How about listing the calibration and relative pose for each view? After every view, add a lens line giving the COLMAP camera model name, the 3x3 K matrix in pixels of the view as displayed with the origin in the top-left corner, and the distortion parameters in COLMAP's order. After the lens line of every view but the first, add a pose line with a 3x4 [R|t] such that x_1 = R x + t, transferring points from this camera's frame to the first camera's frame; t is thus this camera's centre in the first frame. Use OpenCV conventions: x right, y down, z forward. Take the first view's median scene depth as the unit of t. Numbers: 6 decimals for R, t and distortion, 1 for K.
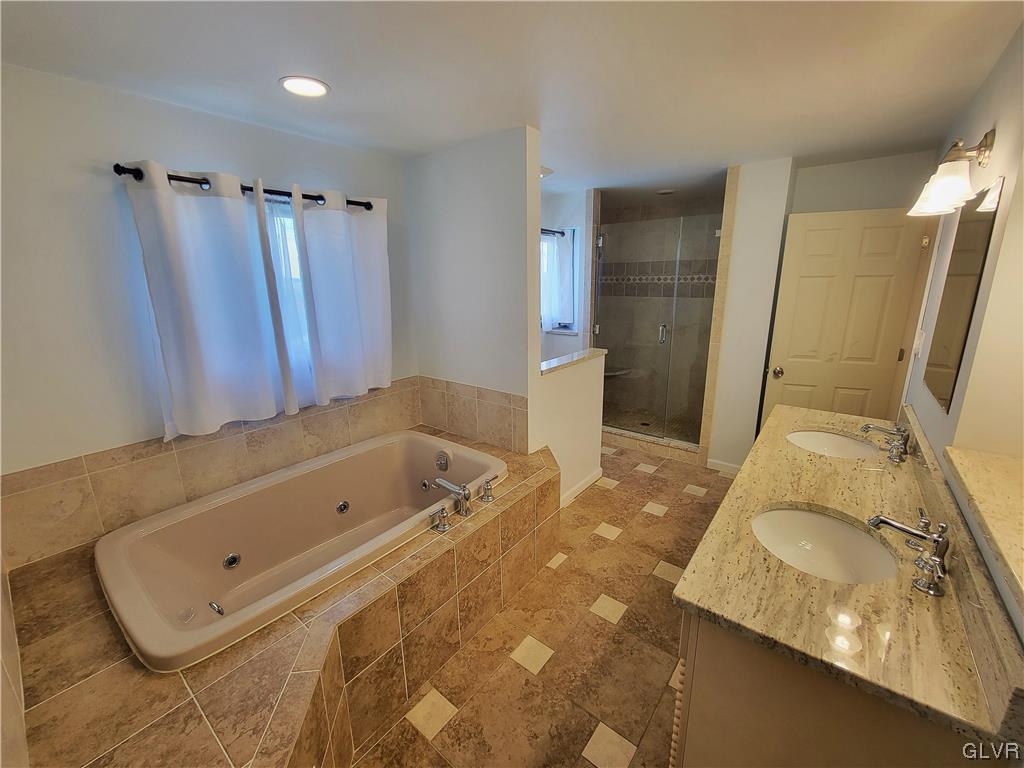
lens RADIAL K [[416.9, 0, 513.8], [0, 416.9, 380.2], [0, 0, 1]] dist [0.000780, -0.000173]
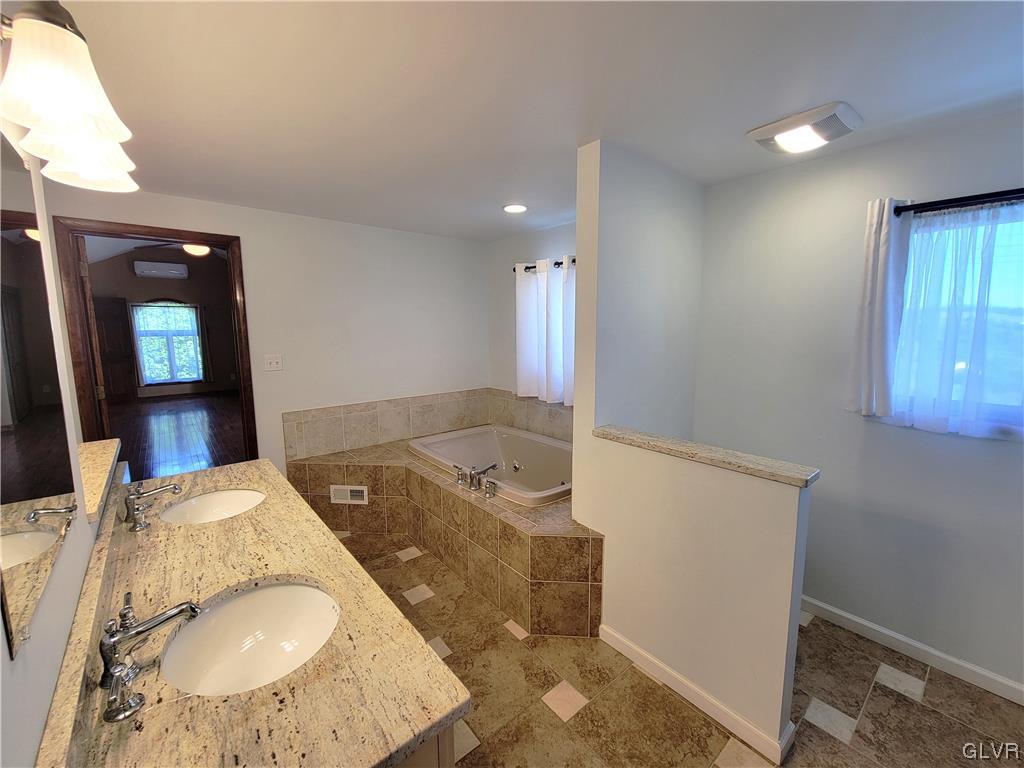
lens RADIAL K [[416.9, 0, 513.8], [0, 416.9, 380.2], [0, 0, 1]] dist [0.000780, -0.000173]
pose [[-0.203076, 0.144902, -0.968382, 0.737368], [-0.226923, 0.955100, 0.190502, -0.196887], [0.952505, 0.258434, -0.161076, 0.839952]]
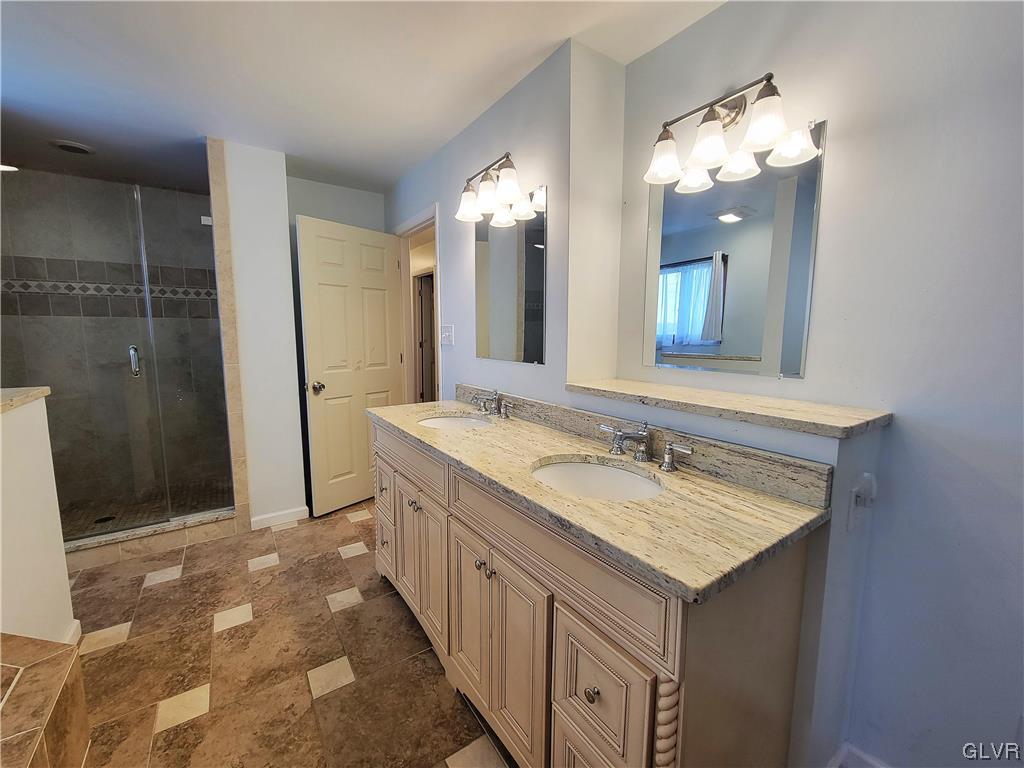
lens RADIAL K [[416.9, 0, 513.8], [0, 416.9, 380.2], [0, 0, 1]] dist [0.000780, -0.000173]
pose [[0.290655, -0.098287, 0.951766, -0.106339], [0.222517, 0.974381, 0.032669, 0.032195], [-0.930594, 0.202289, 0.305079, 0.340879]]
